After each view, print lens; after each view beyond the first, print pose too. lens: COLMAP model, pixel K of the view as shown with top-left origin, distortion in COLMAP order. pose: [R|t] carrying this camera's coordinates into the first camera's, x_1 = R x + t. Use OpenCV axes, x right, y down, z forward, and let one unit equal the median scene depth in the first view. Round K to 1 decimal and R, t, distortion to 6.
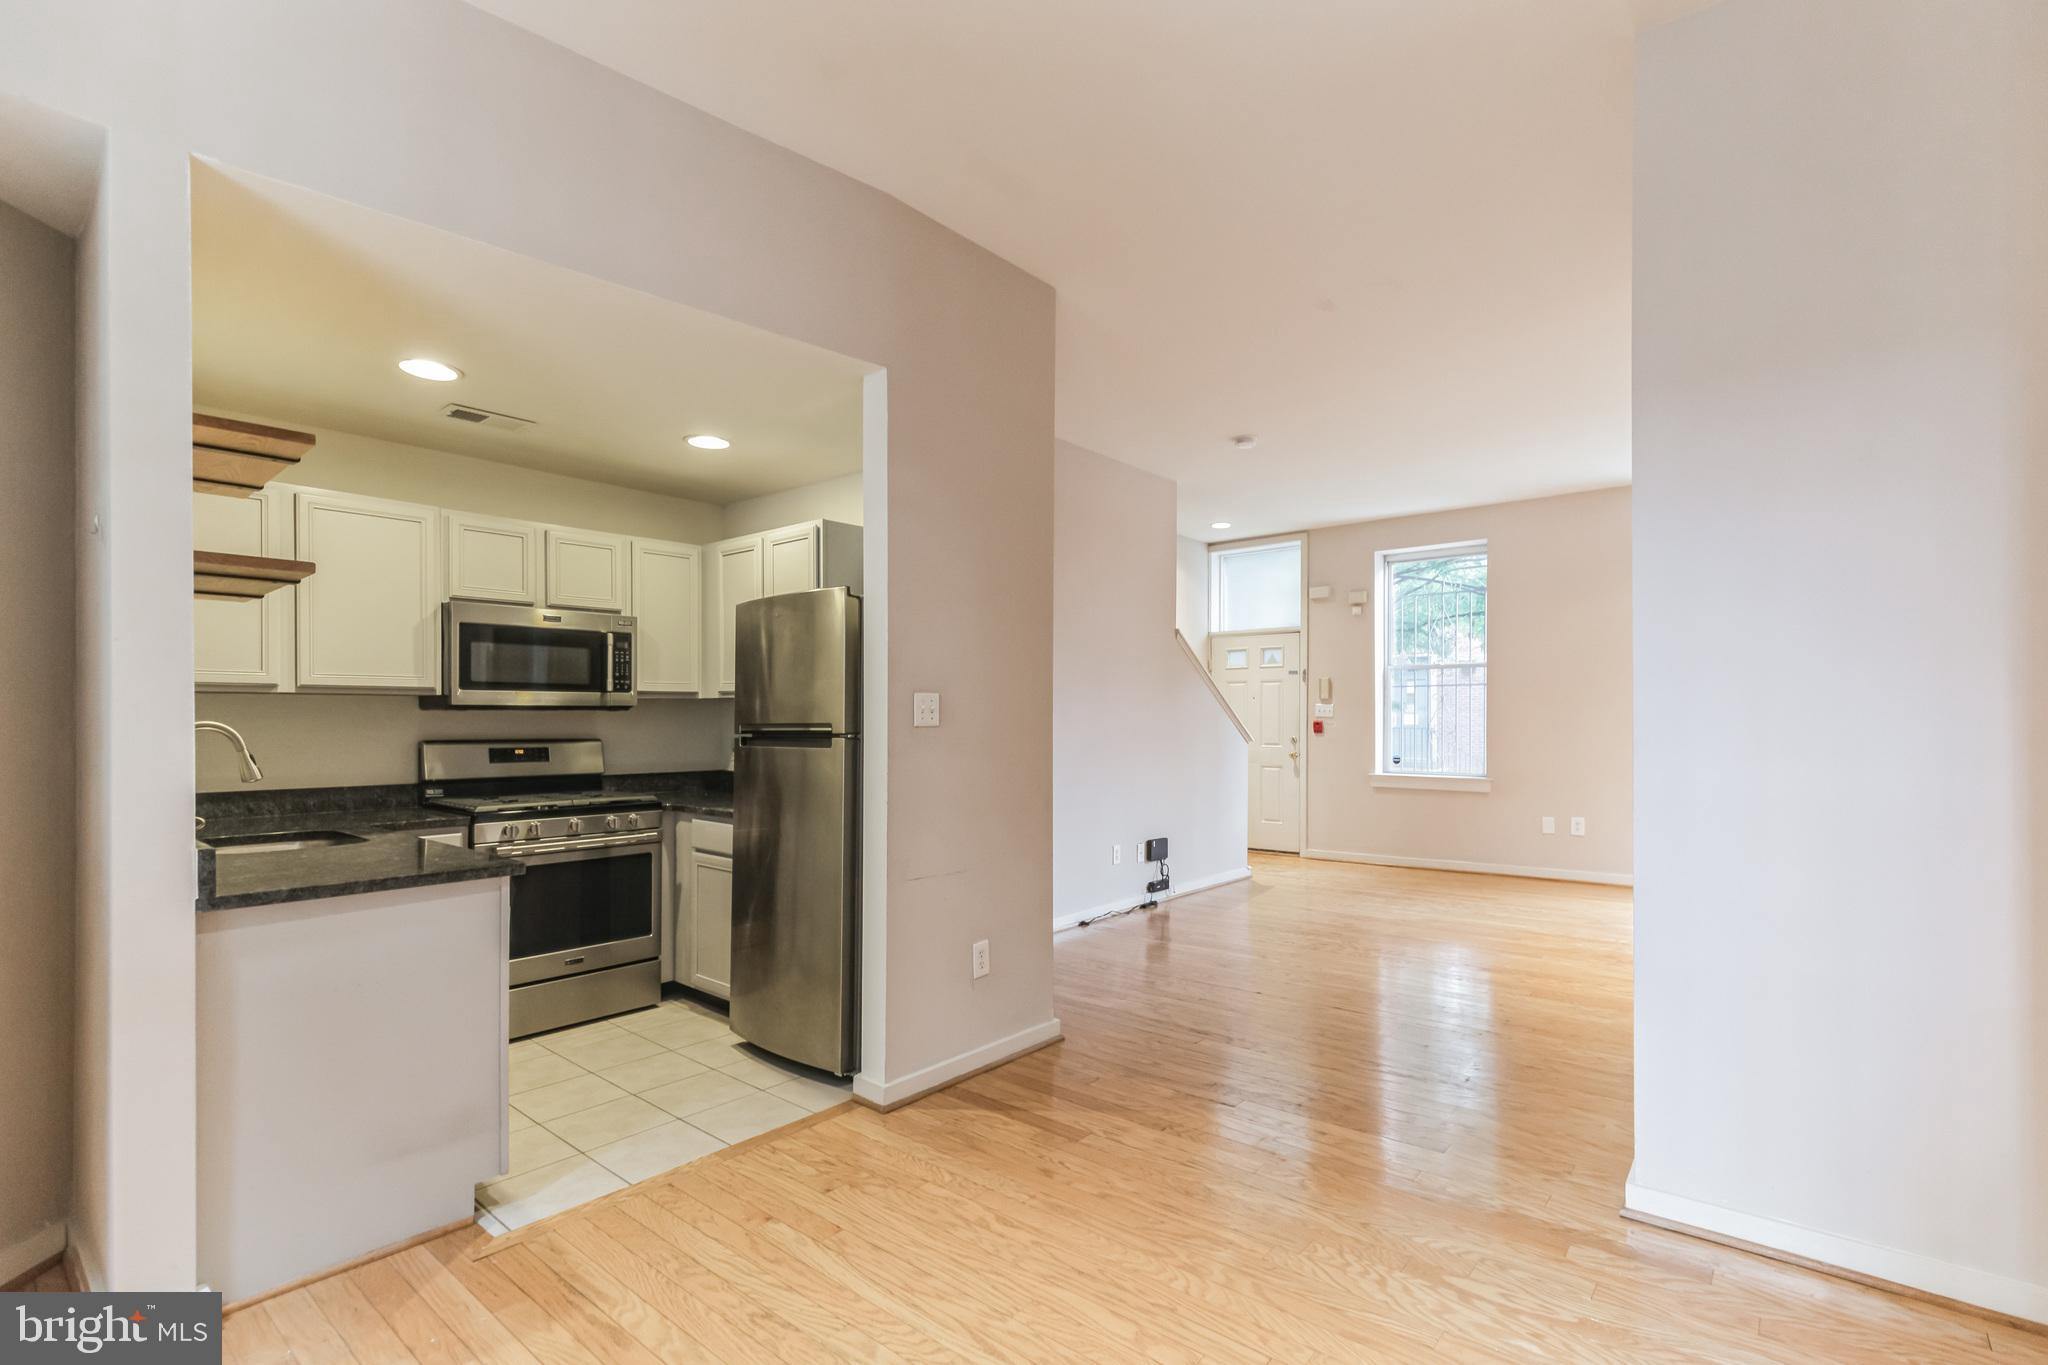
lens RADIAL K [[935.0, 0, 1039.5], [0, 935.0, 717.9], [0, 0, 1]] dist [0.006291, 0.000016]
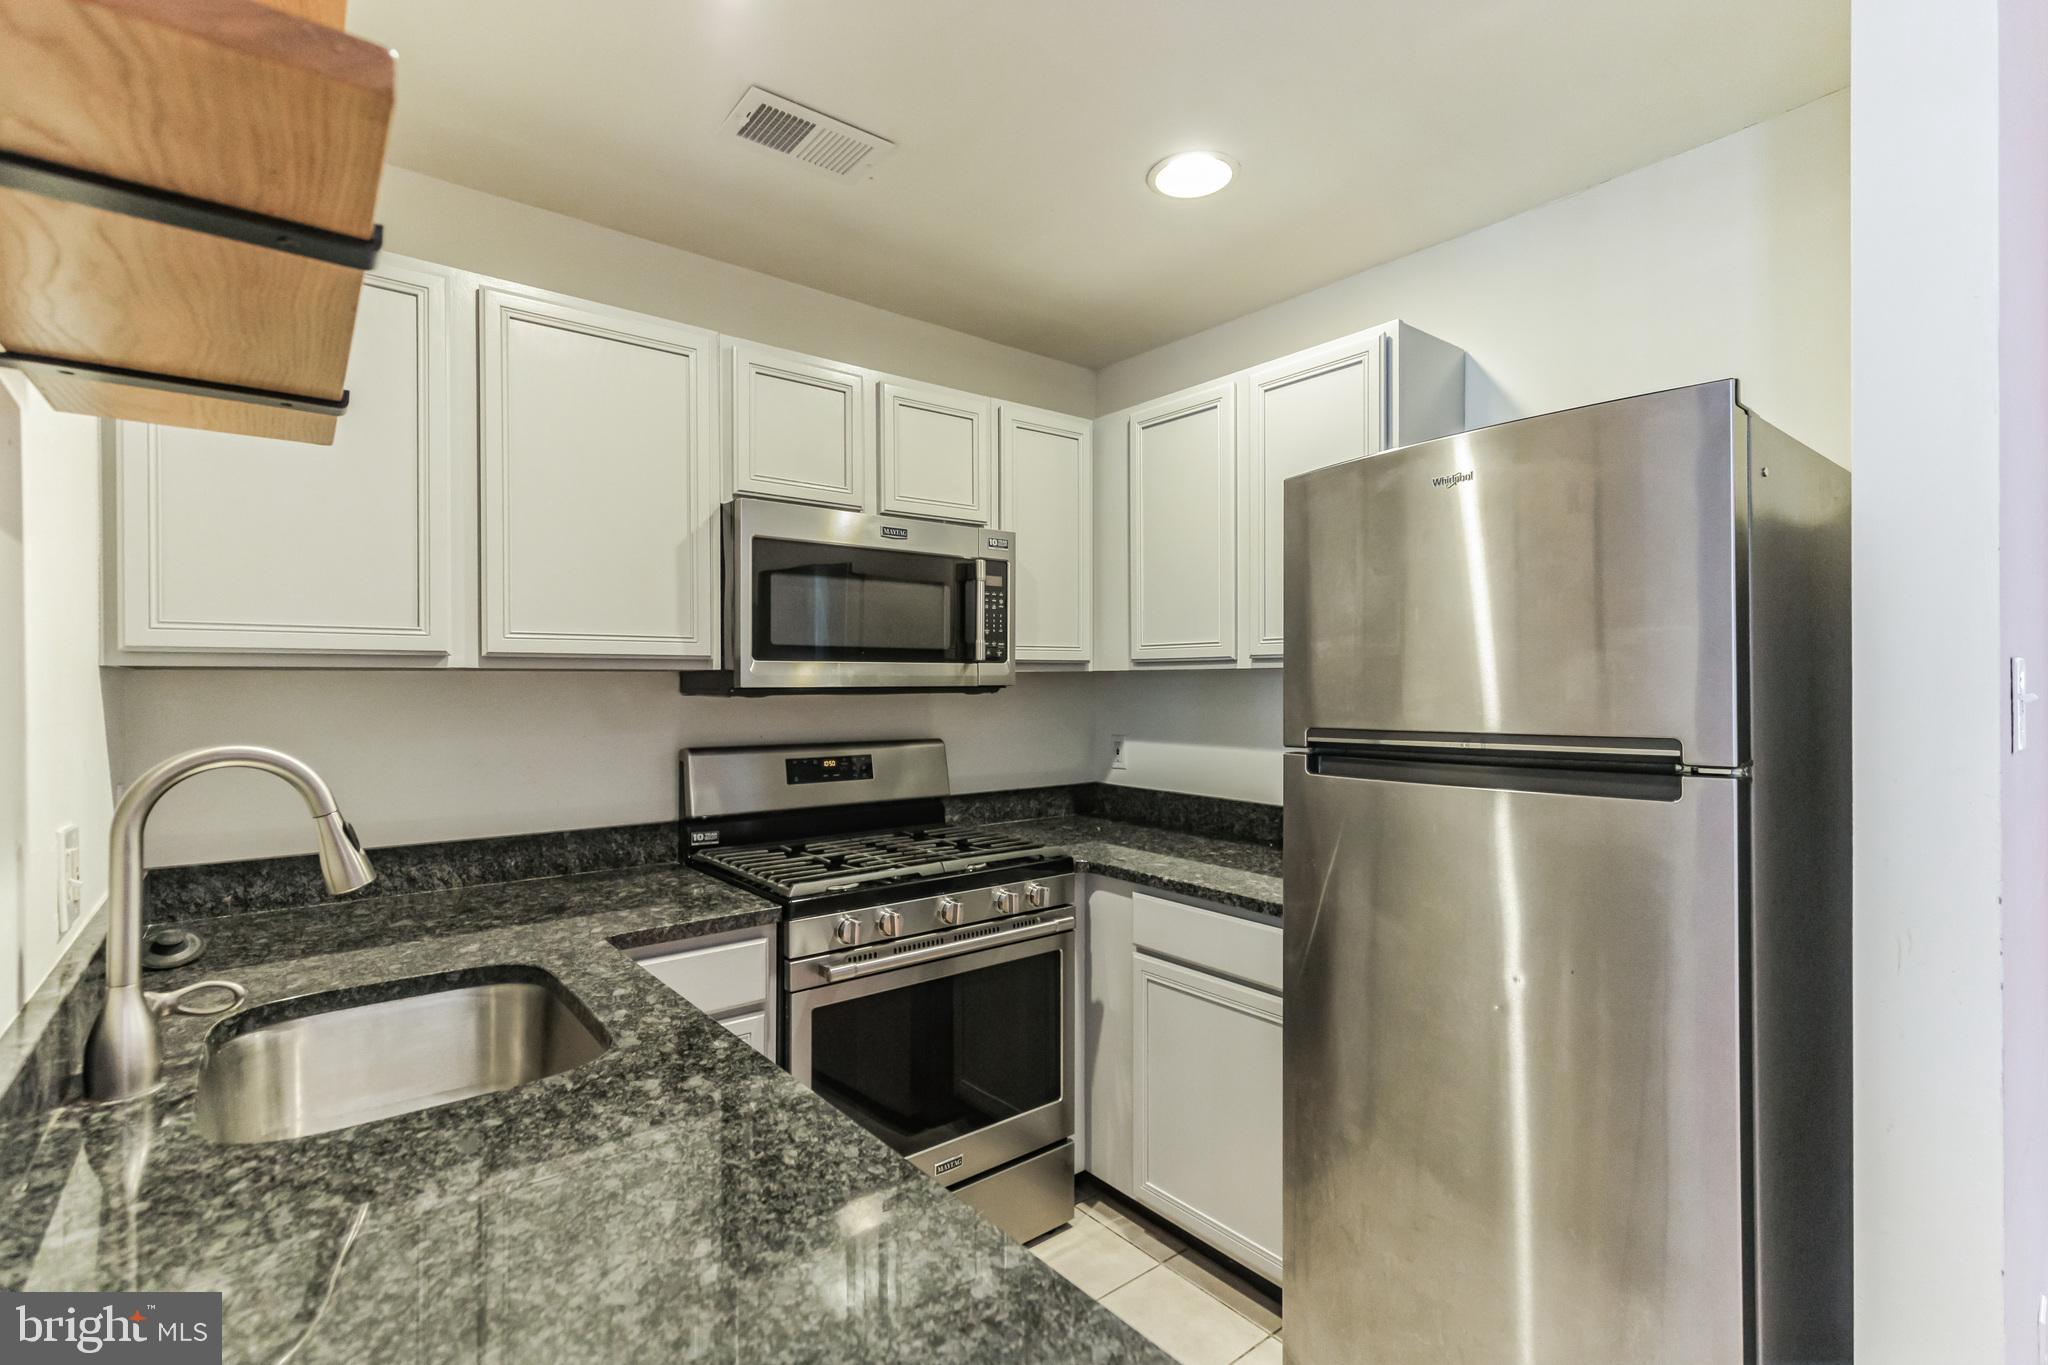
lens RADIAL K [[929.7, 0, 1044.6], [0, 929.7, 681.6], [0, 0, 1]] dist [0.003281, 0.000035]
pose [[0.985080, -0.003749, -0.172055, -0.314404], [0.003128, 0.999988, -0.003884, -0.012974], [0.172067, 0.003287, 0.985080, 0.434890]]
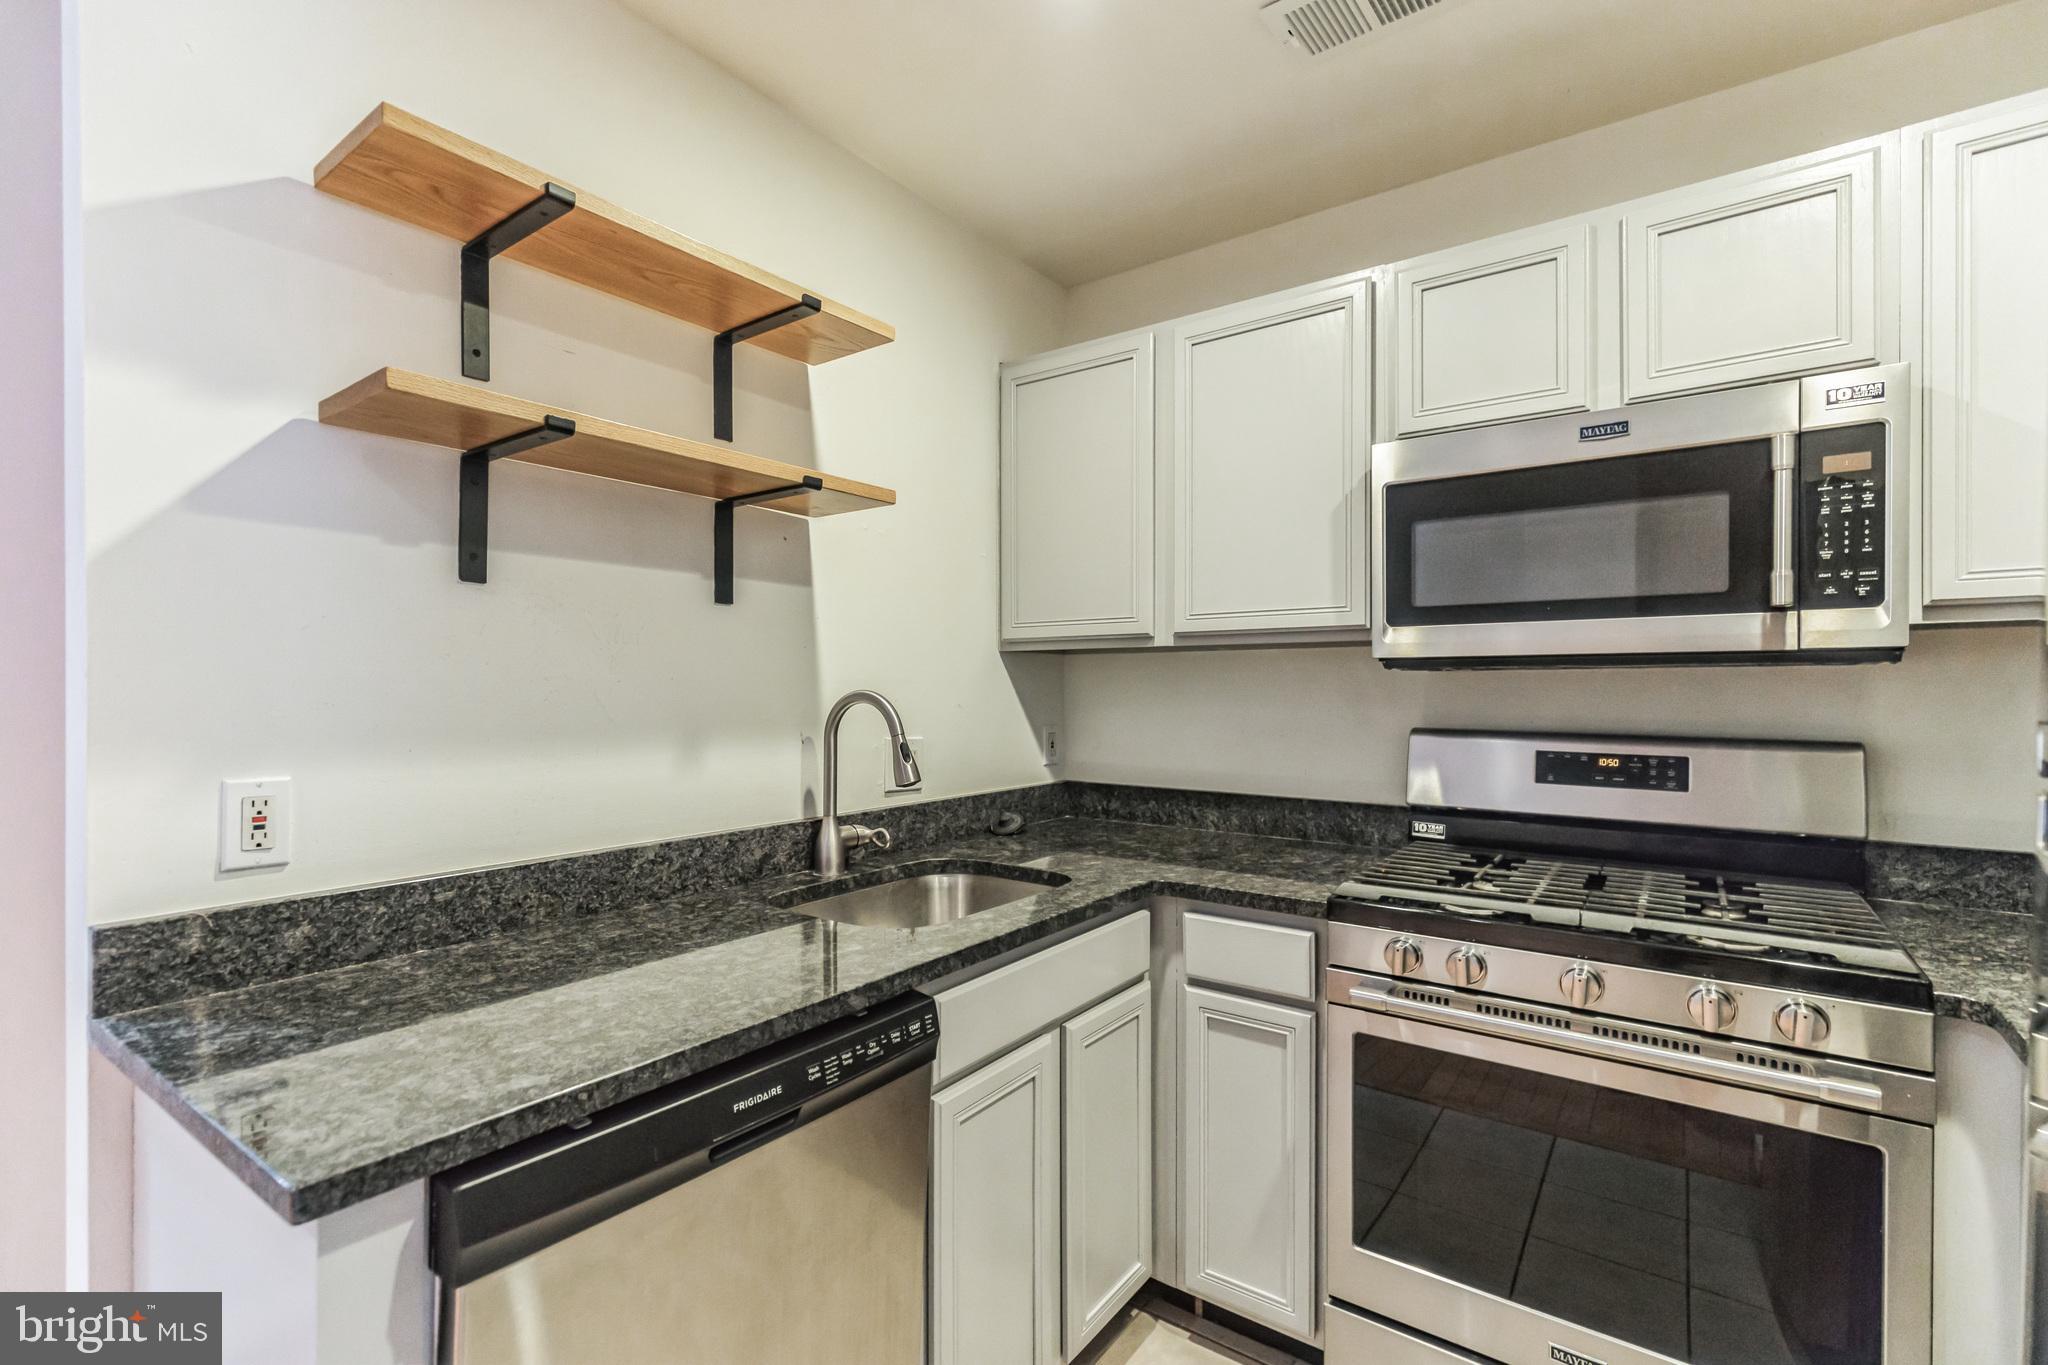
lens RADIAL K [[921.1, 0, 1026.3], [0, 921.1, 692.3], [0, 0, 1]] dist [0.007264, -0.000299]
pose [[0.073924, 0.006443, -0.997243, -0.142081], [0.001311, 0.999978, 0.006558, 0.000105], [0.997263, -0.001793, 0.073914, 0.685694]]
